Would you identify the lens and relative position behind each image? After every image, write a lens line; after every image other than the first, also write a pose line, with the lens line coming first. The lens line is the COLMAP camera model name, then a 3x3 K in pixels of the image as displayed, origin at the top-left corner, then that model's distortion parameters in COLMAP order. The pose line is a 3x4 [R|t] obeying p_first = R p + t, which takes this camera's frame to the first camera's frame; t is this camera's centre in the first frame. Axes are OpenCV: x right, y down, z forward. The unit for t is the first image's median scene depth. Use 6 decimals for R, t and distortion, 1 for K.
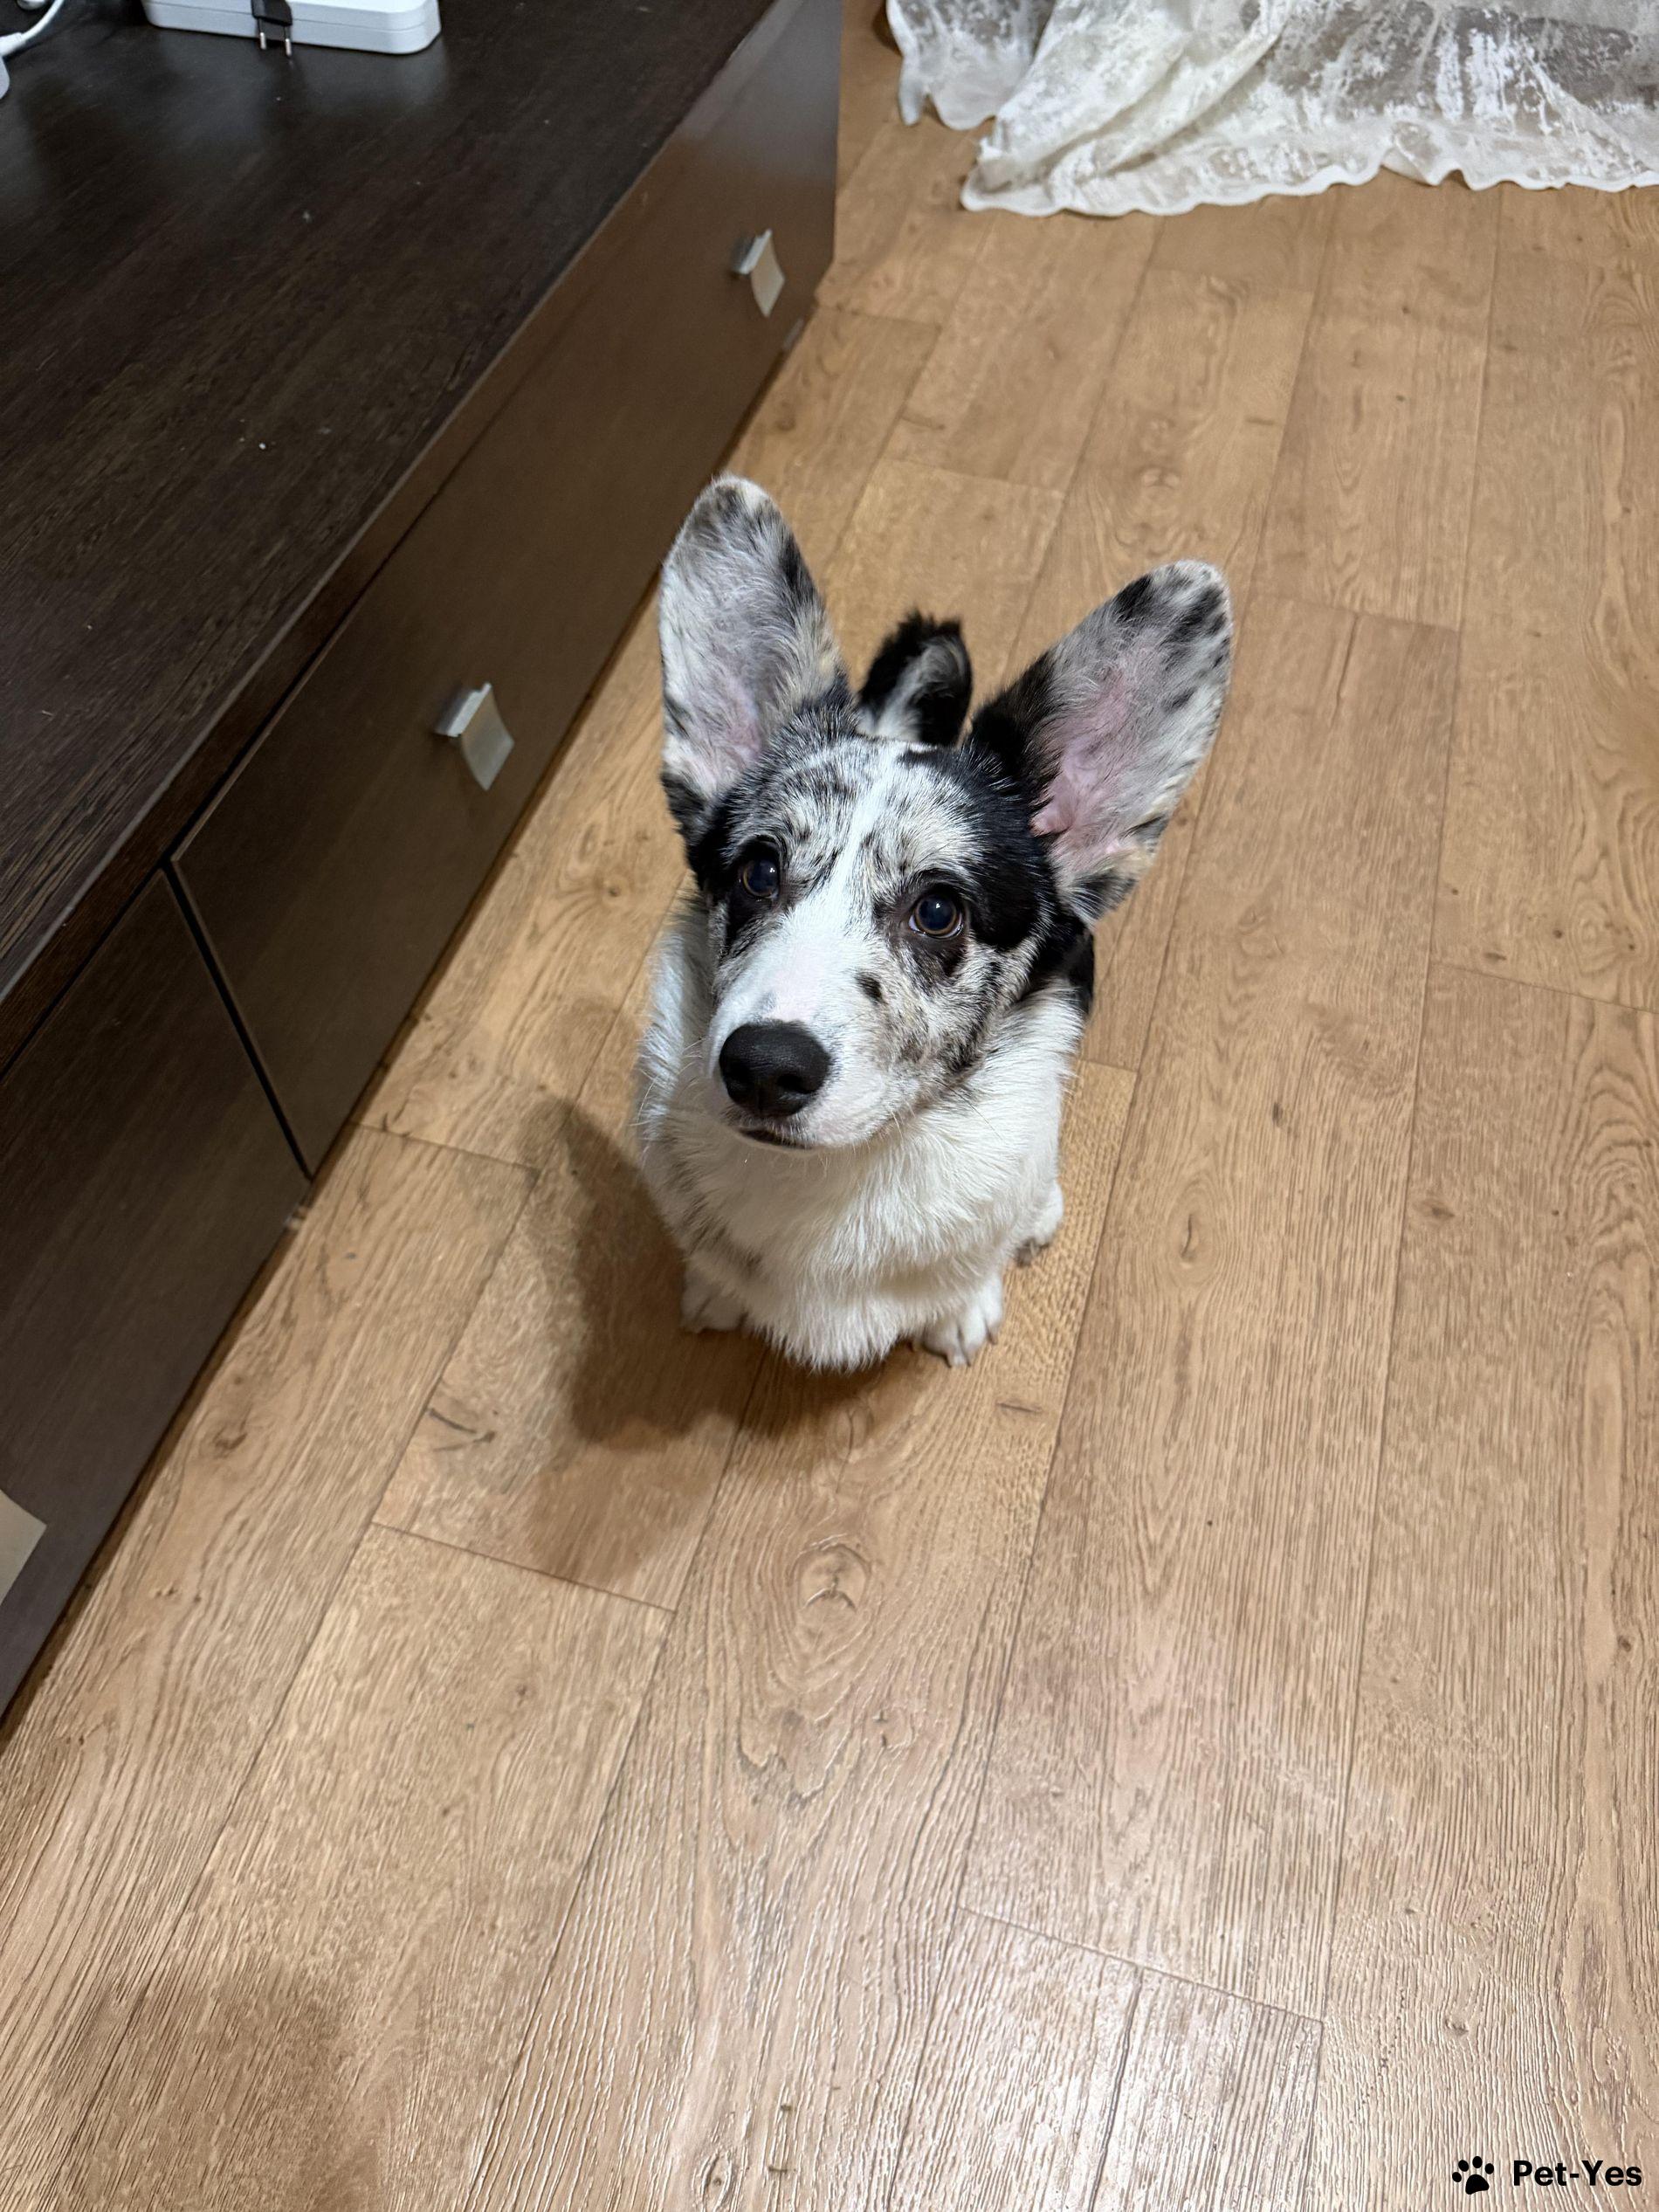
lens RADIAL K [[1554.6, 0, 828.5], [0, 1554.6, 1093.5], [0, 0, 1]] dist [-0.009281, -0.021701]
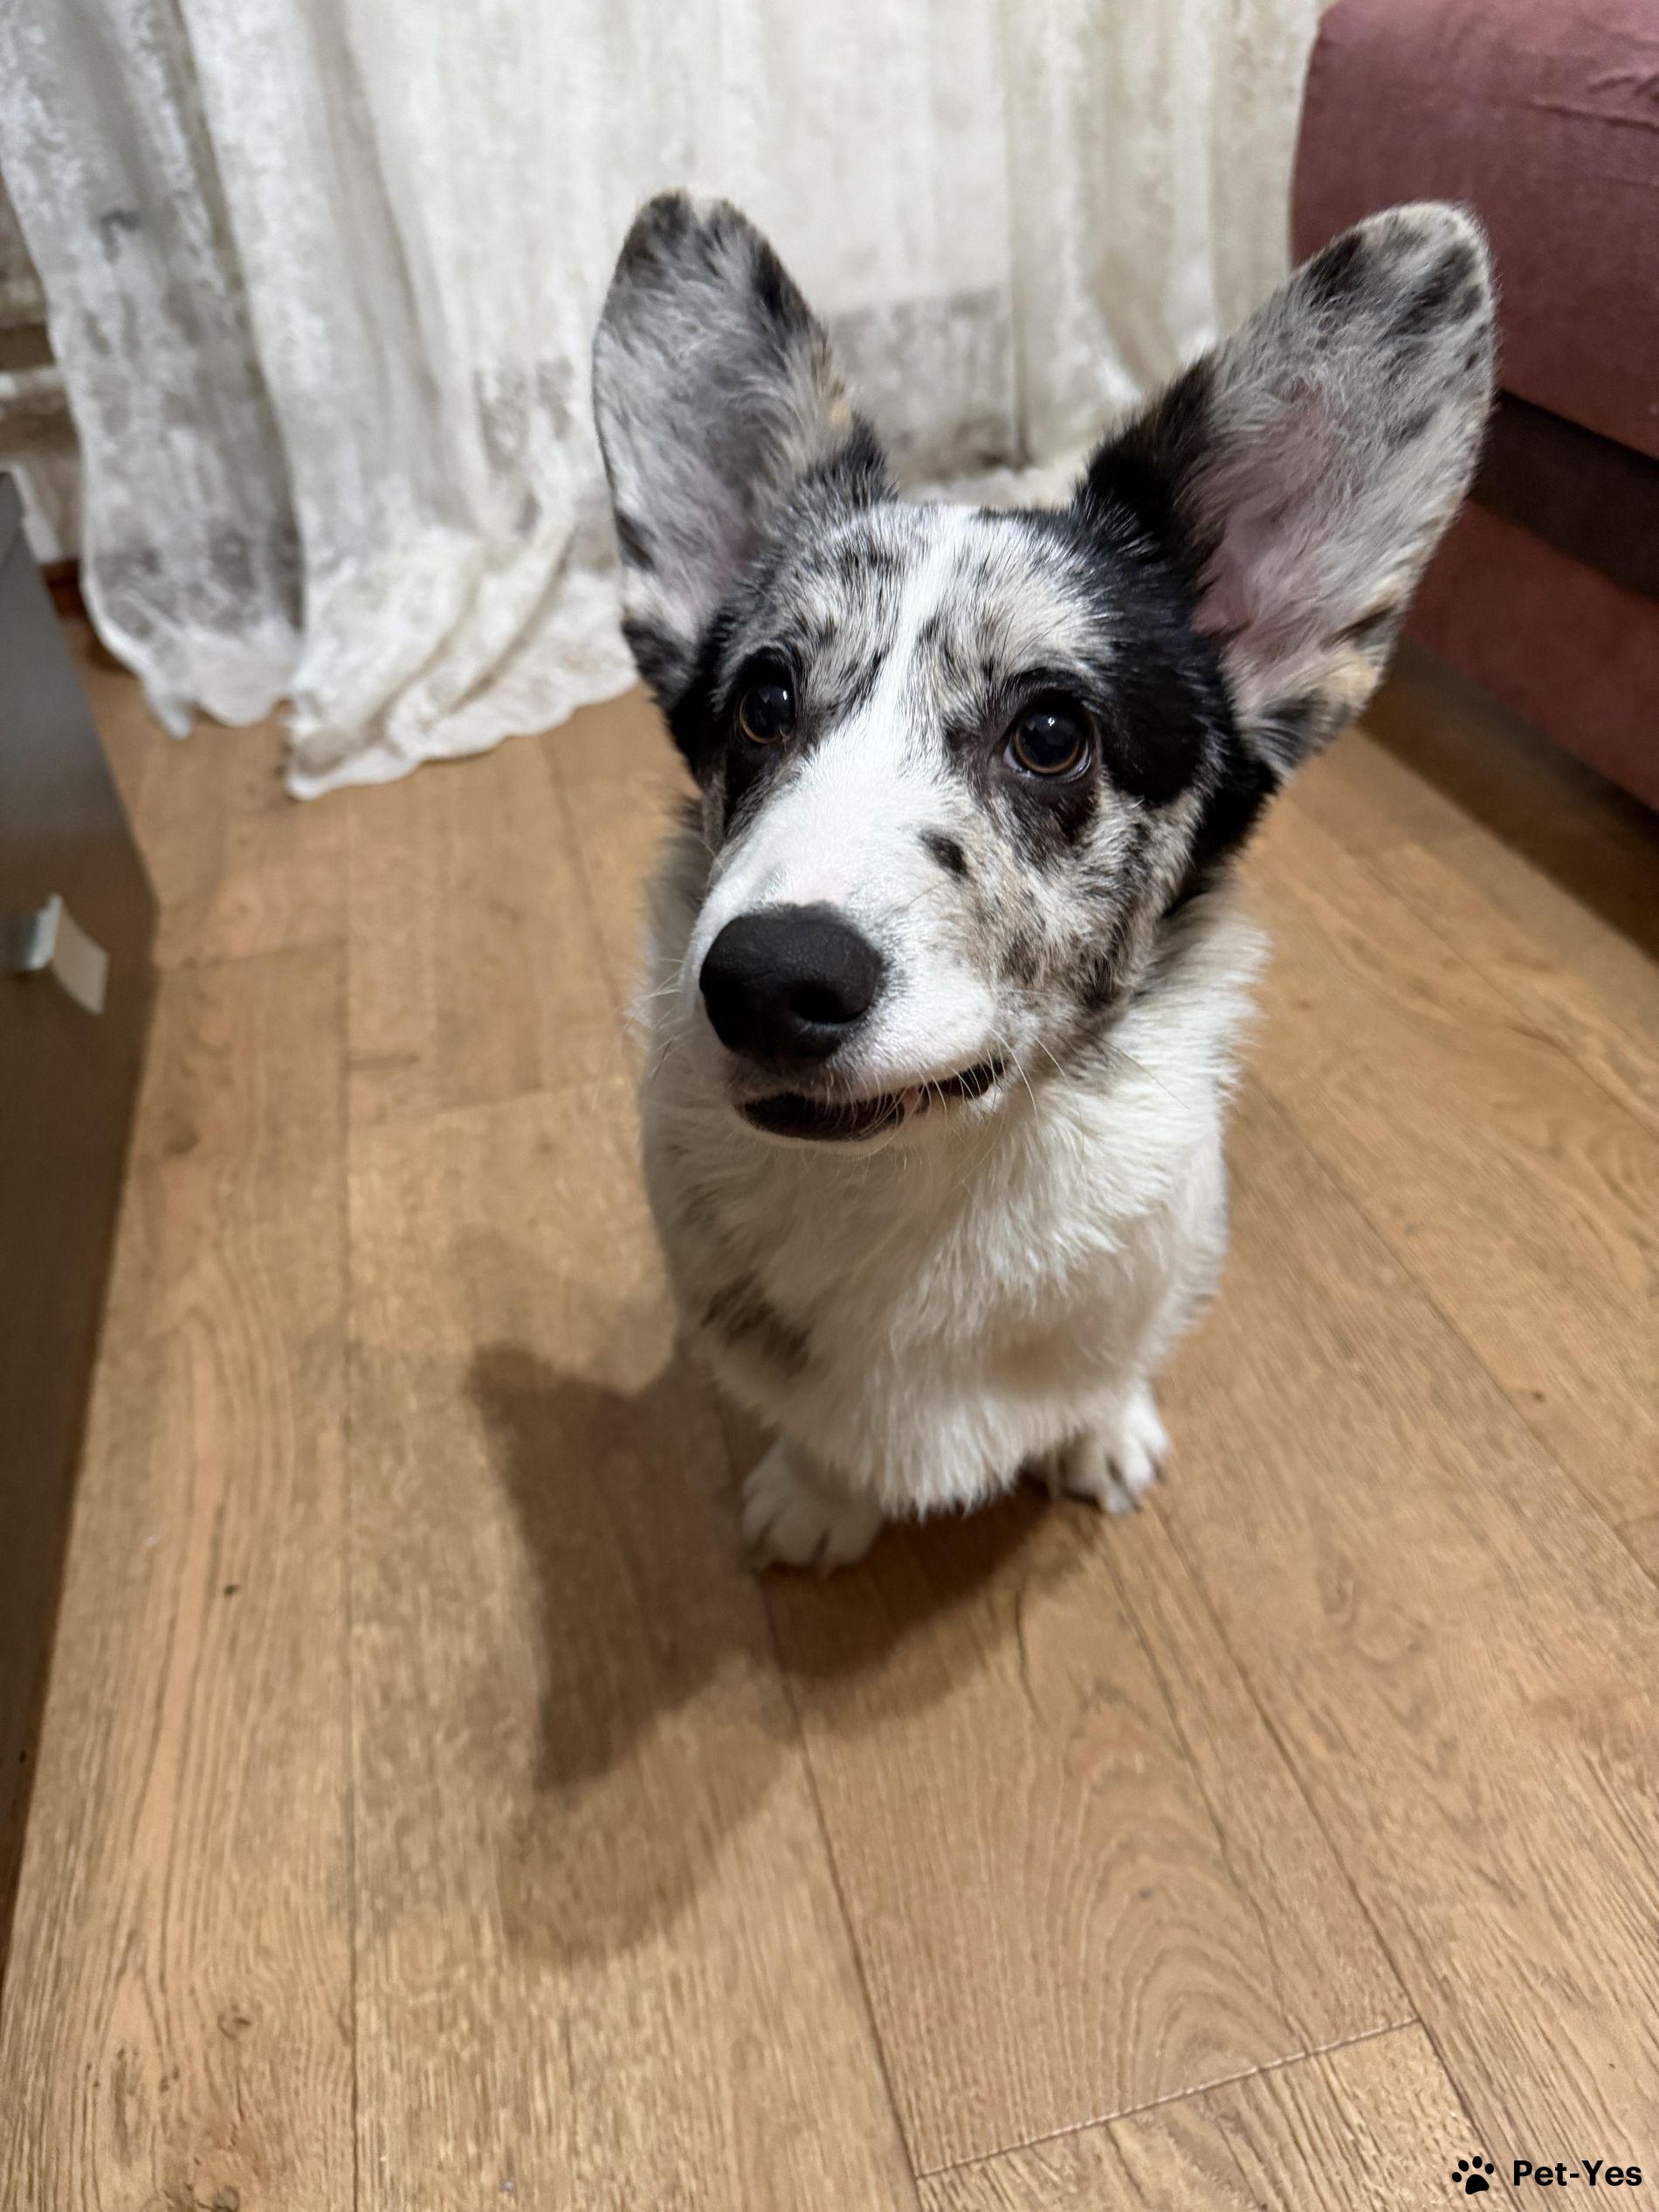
lens RADIAL K [[1554.6, 0, 828.5], [0, 1554.6, 1093.5], [0, 0, 1]] dist [-0.009281, -0.021701]
pose [[0.854910, -0.375260, 0.358202, -0.024405], [0.467664, 0.856335, -0.219044, -0.201644], [-0.224543, 0.354781, 0.907585, 0.381440]]
